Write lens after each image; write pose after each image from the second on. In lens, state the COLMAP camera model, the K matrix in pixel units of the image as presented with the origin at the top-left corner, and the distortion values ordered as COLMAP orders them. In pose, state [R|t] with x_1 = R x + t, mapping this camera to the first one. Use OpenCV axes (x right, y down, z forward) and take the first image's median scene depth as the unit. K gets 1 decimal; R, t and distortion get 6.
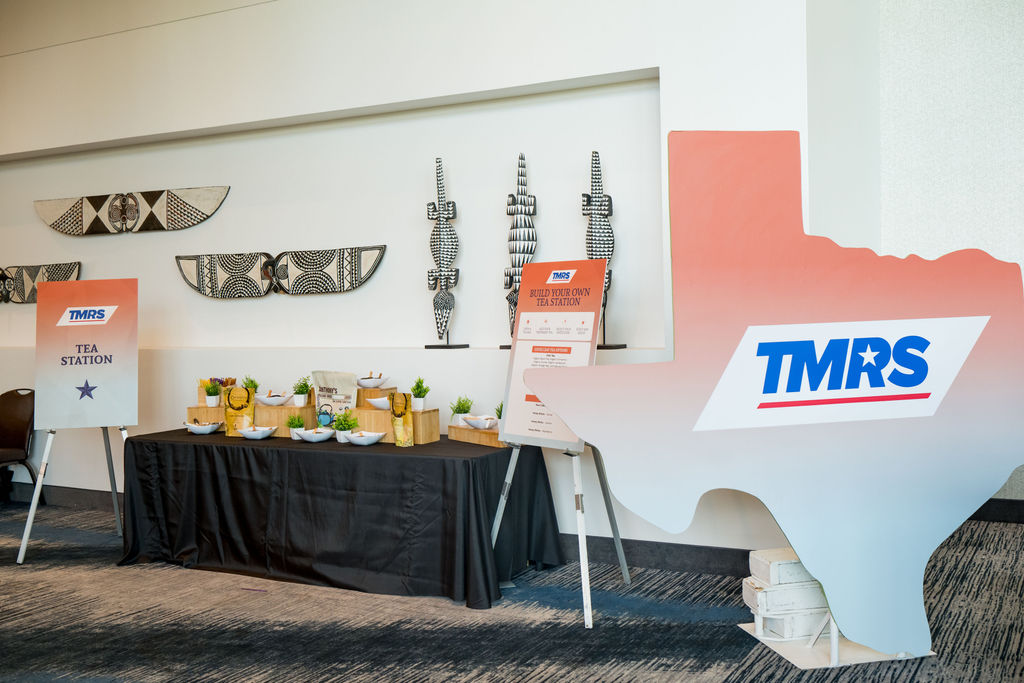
lens RADIAL K [[1097.9, 0, 511.6], [0, 1097.9, 341.0], [0, 0, 1]] dist [0.021836, 0.000000]
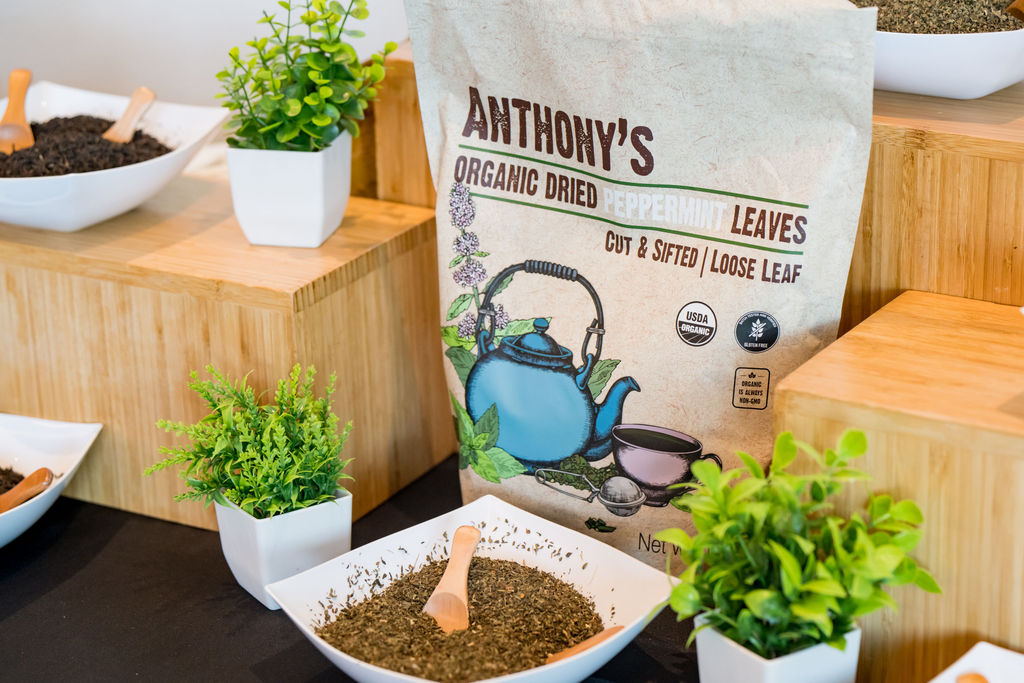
lens RADIAL K [[2491.2, 0, 512.4], [0, 2491.2, 341.5], [0, 0, 1]] dist [0.025443, 0.000000]
pose [[0.998268, 0.006764, -0.058435, -0.157675], [0.014174, 0.936439, 0.350545, -0.018261], [0.057092, -0.350766, 0.934721, 0.776399]]
